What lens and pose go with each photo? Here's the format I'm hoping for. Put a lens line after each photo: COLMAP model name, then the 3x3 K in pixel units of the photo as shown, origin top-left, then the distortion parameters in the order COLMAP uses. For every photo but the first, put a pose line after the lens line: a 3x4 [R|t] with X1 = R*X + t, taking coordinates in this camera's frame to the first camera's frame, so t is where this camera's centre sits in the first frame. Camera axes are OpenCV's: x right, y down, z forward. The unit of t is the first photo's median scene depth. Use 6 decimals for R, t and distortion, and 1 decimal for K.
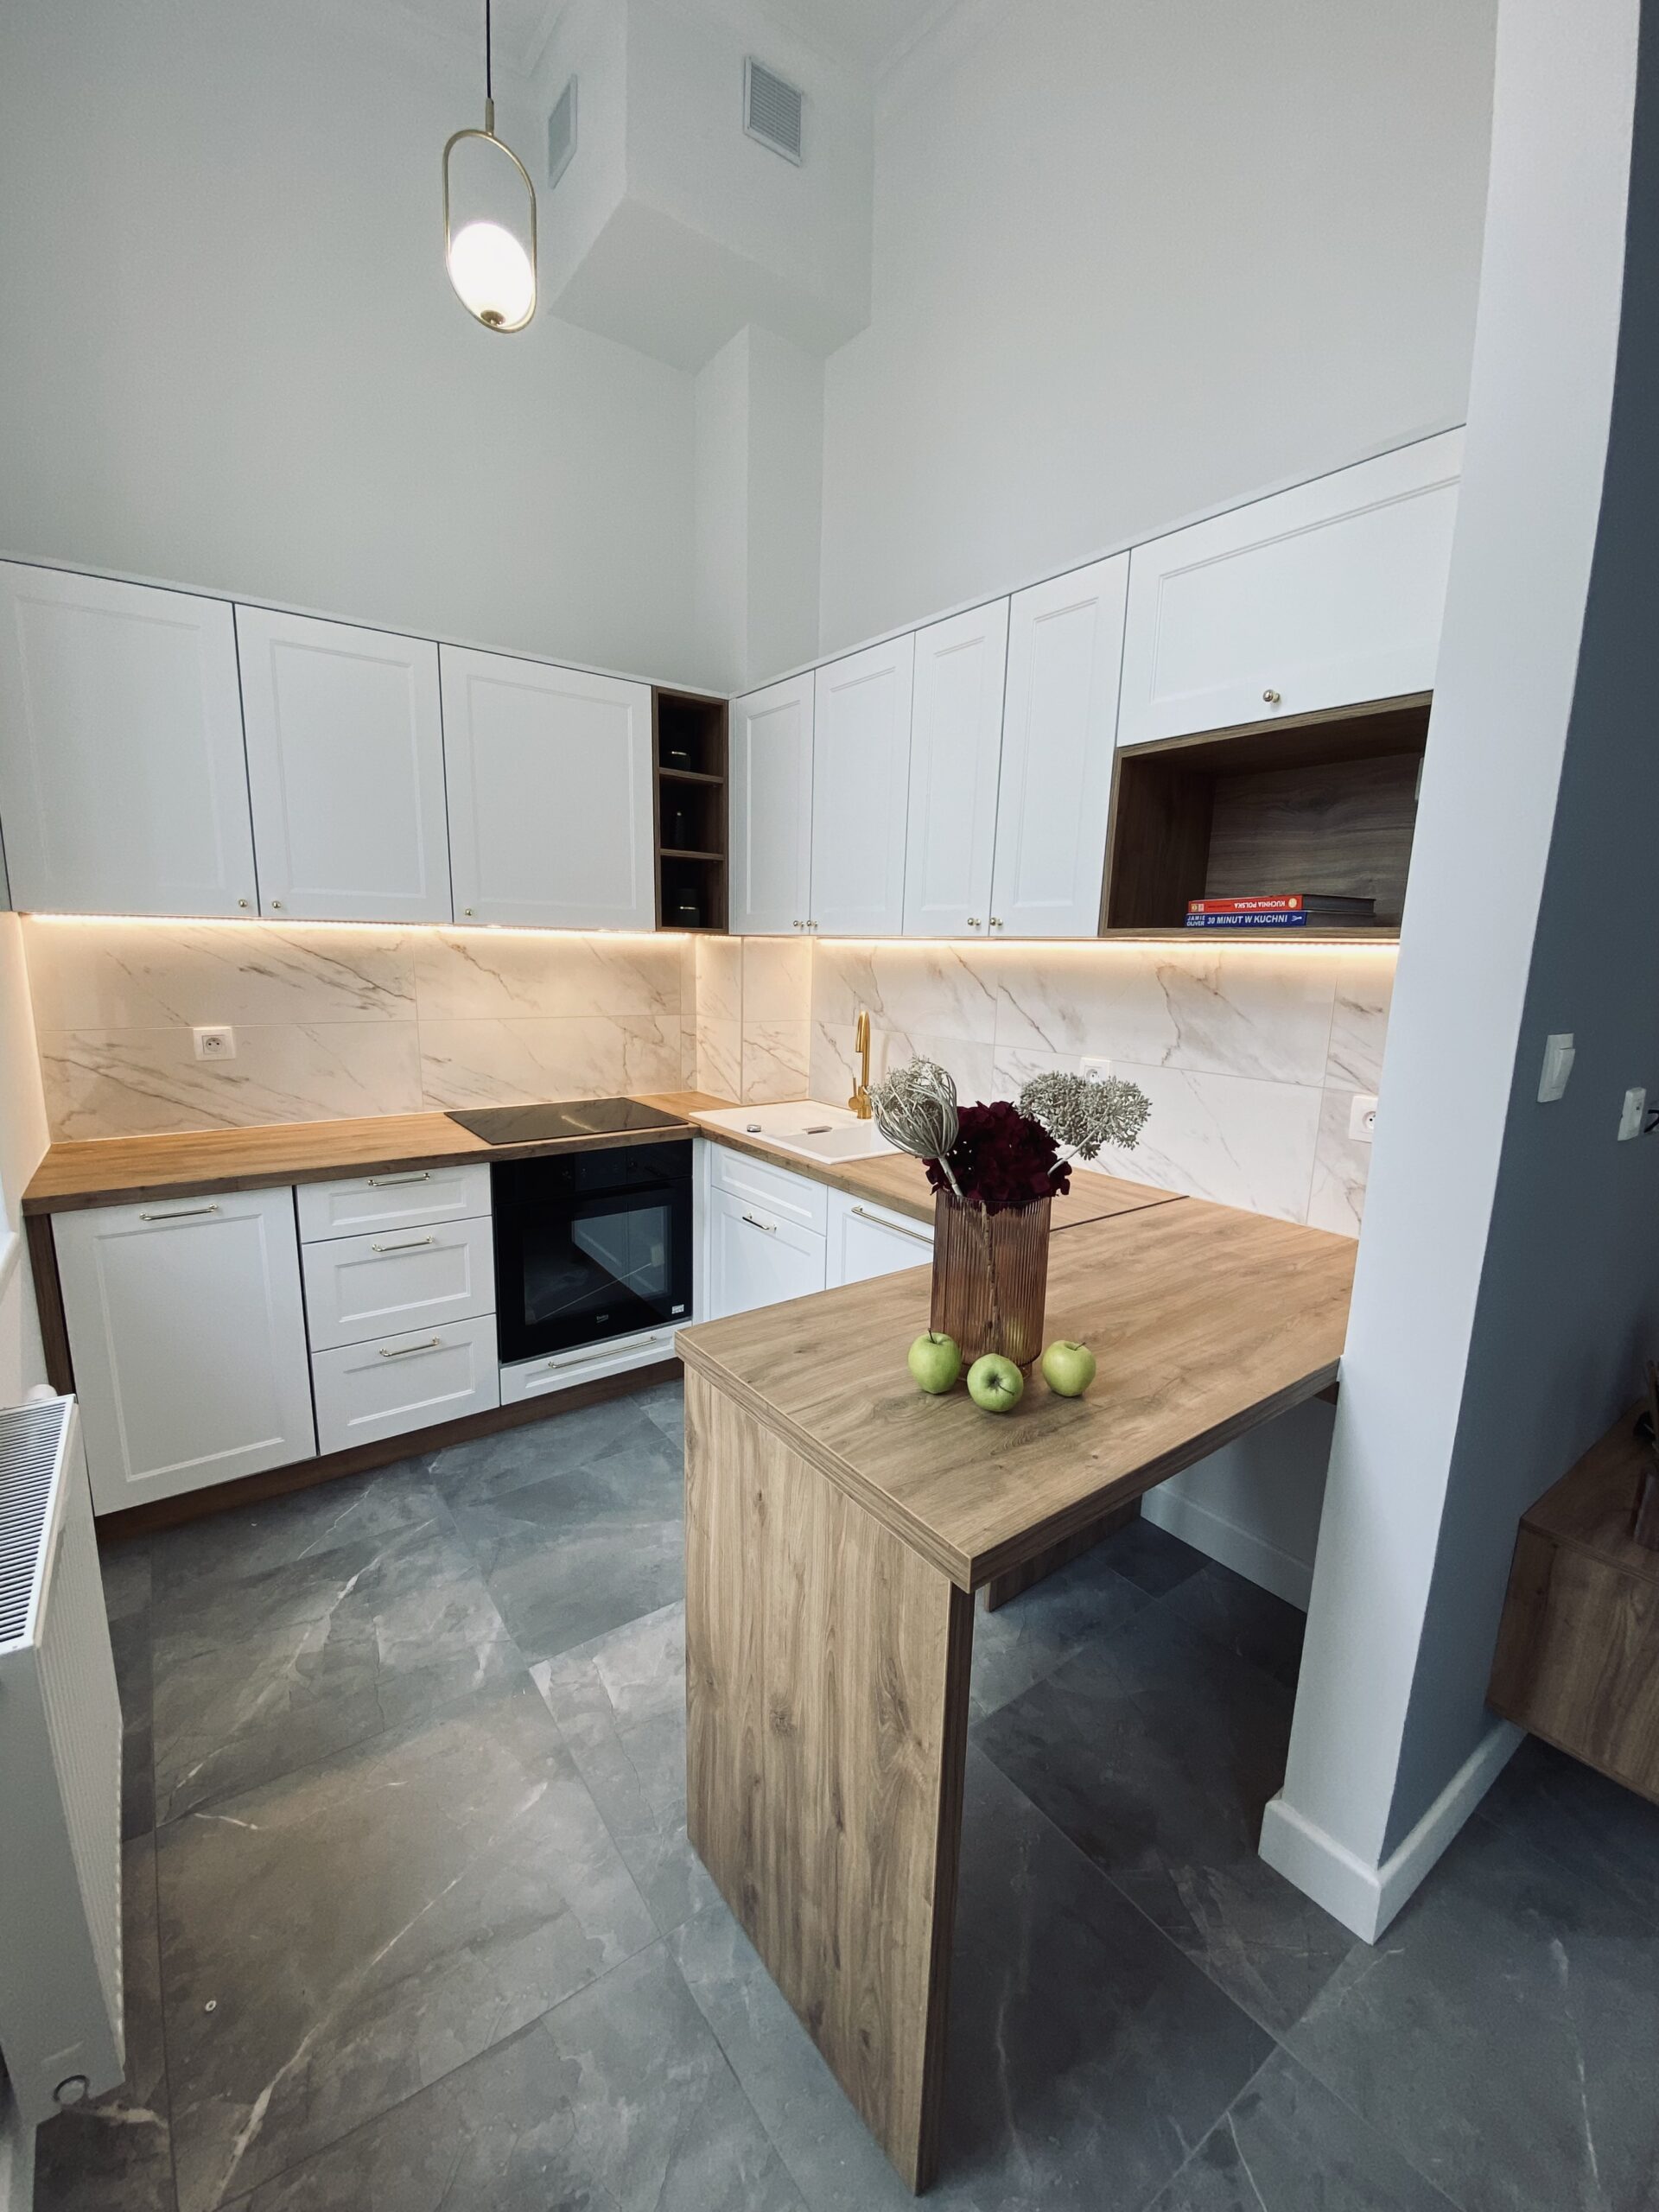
lens RADIAL K [[905.8, 0, 835.6], [0, 905.8, 1108.4], [0, 0, 1]] dist [-0.006601, -0.002532]
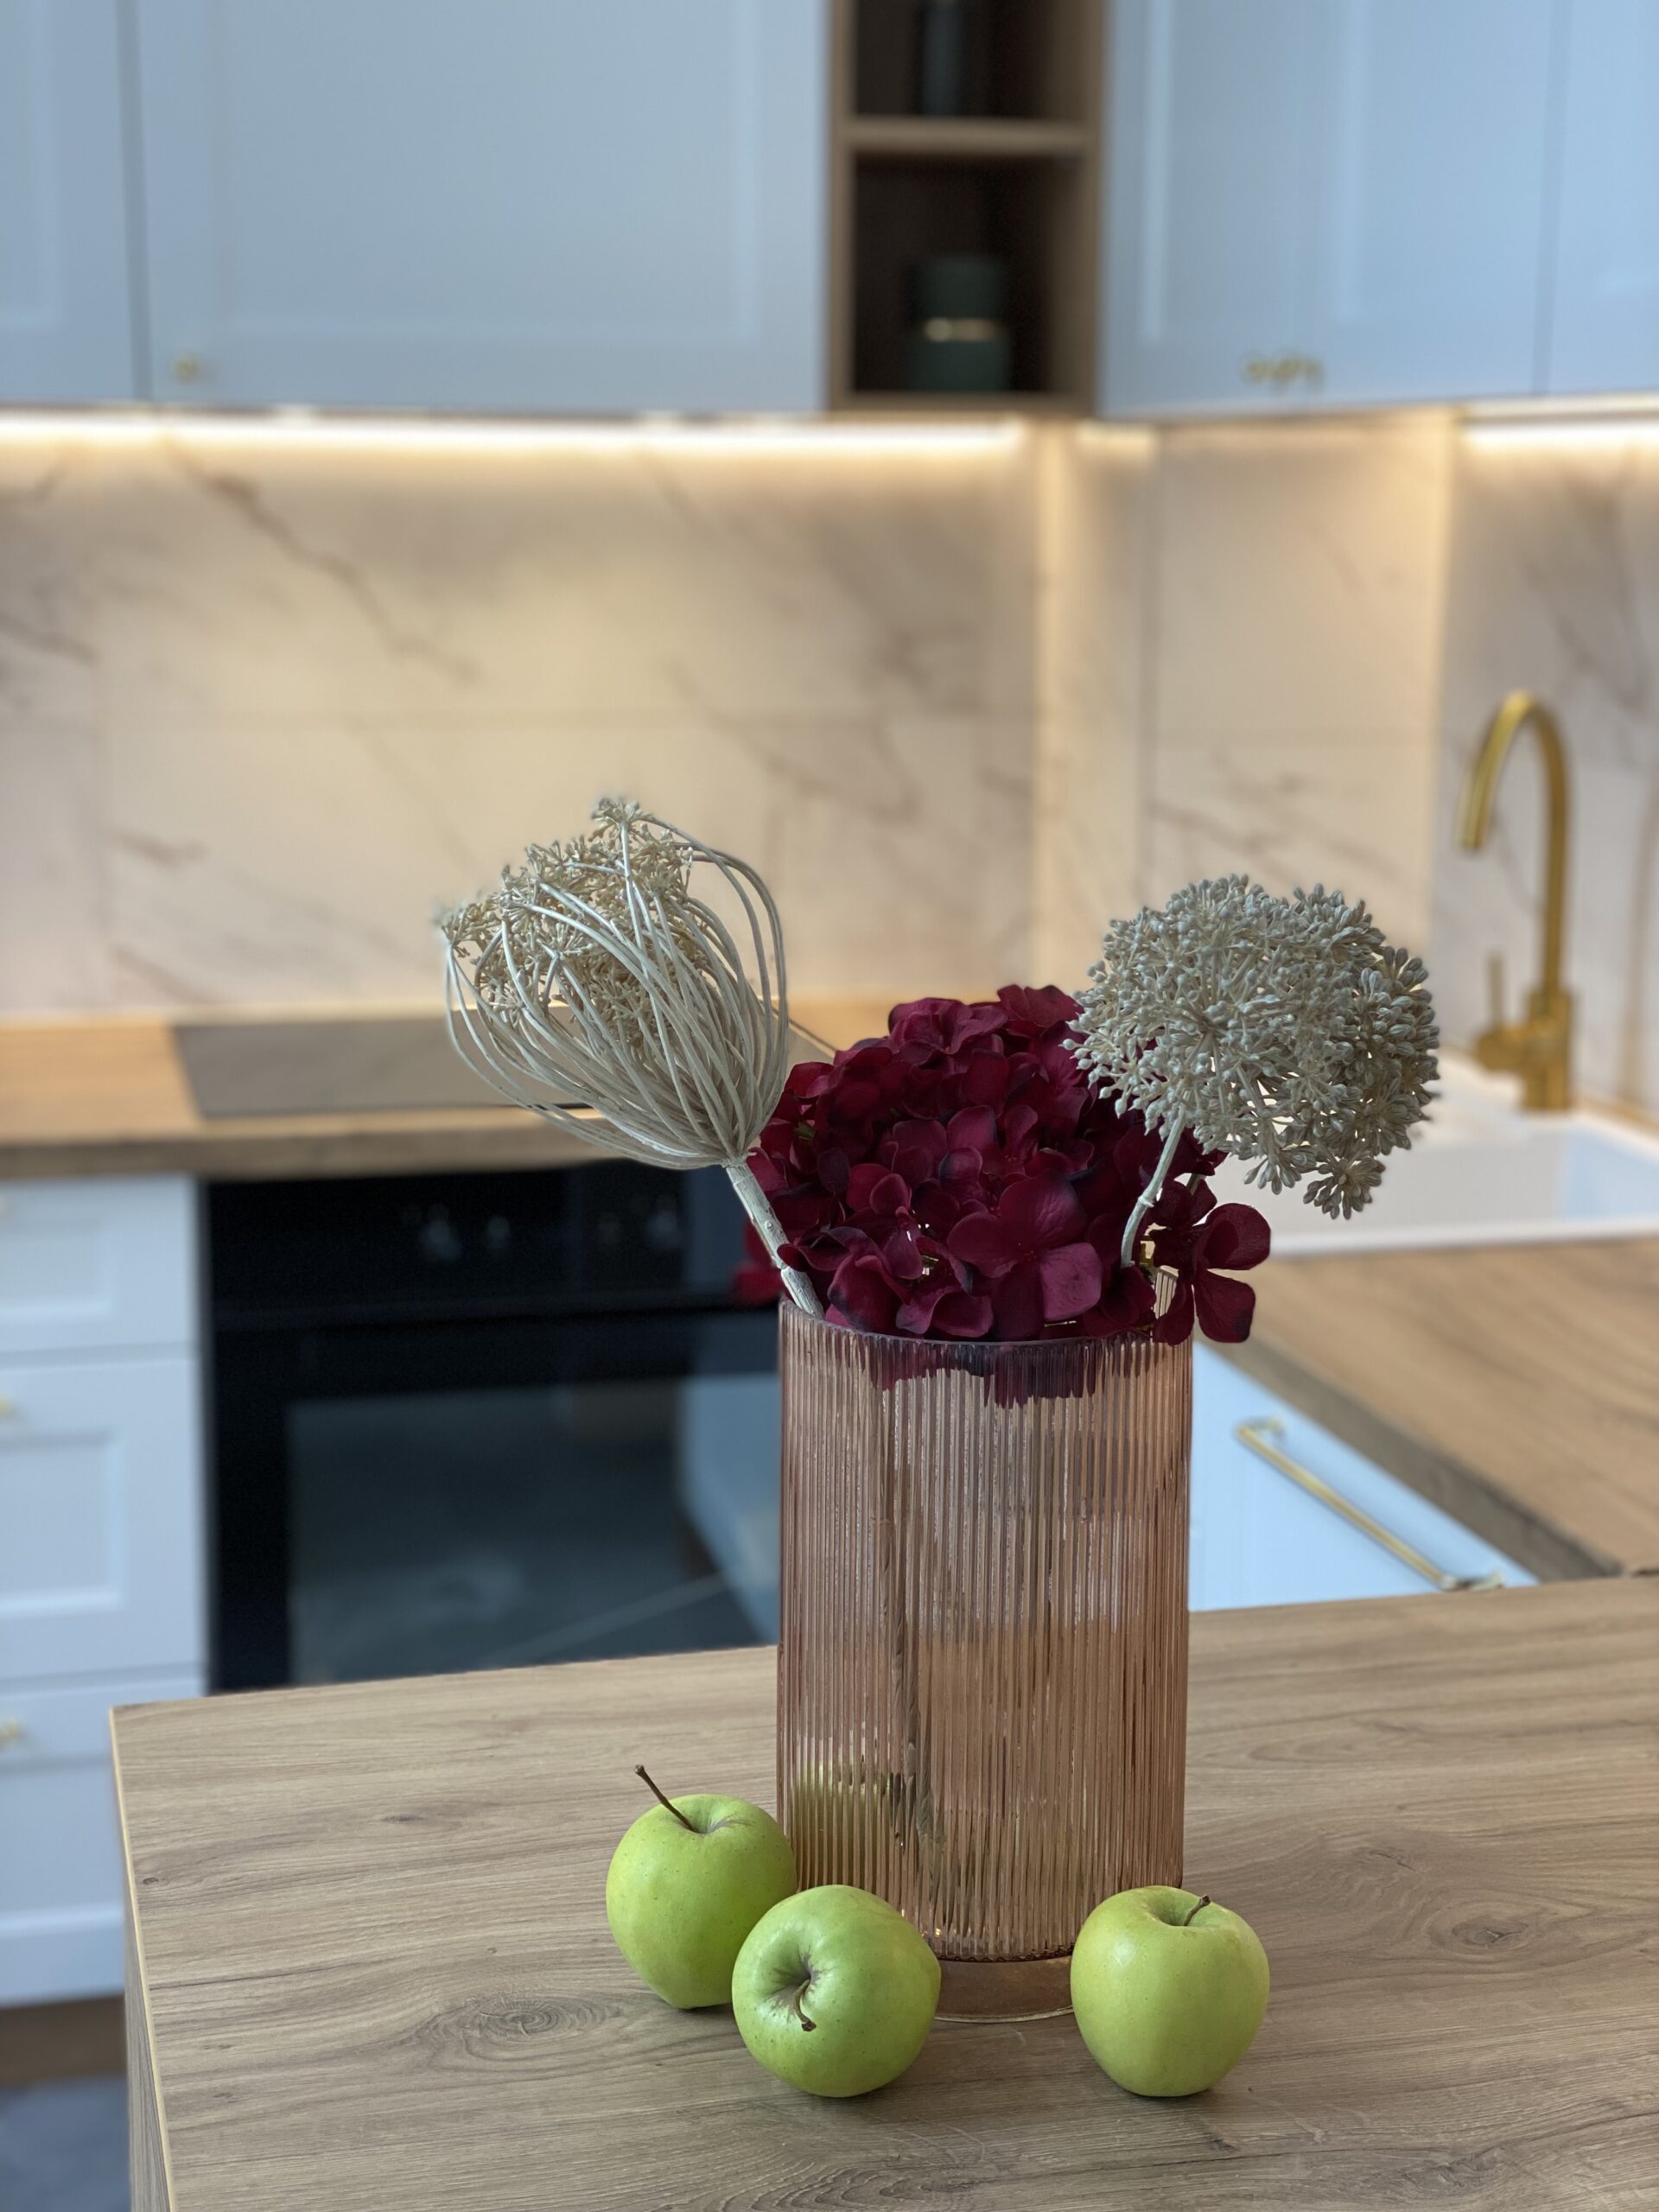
lens RADIAL K [[3354.1, 0, 831.9], [0, 3354.1, 1113.0], [0, 0, 1]] dist [0.148370, 0.000000]
pose [[0.923451, 0.049409, -0.380523, 0.233084], [-0.047420, 0.998768, 0.014606, 0.008728], [0.380776, 0.004556, 0.924656, 0.018039]]
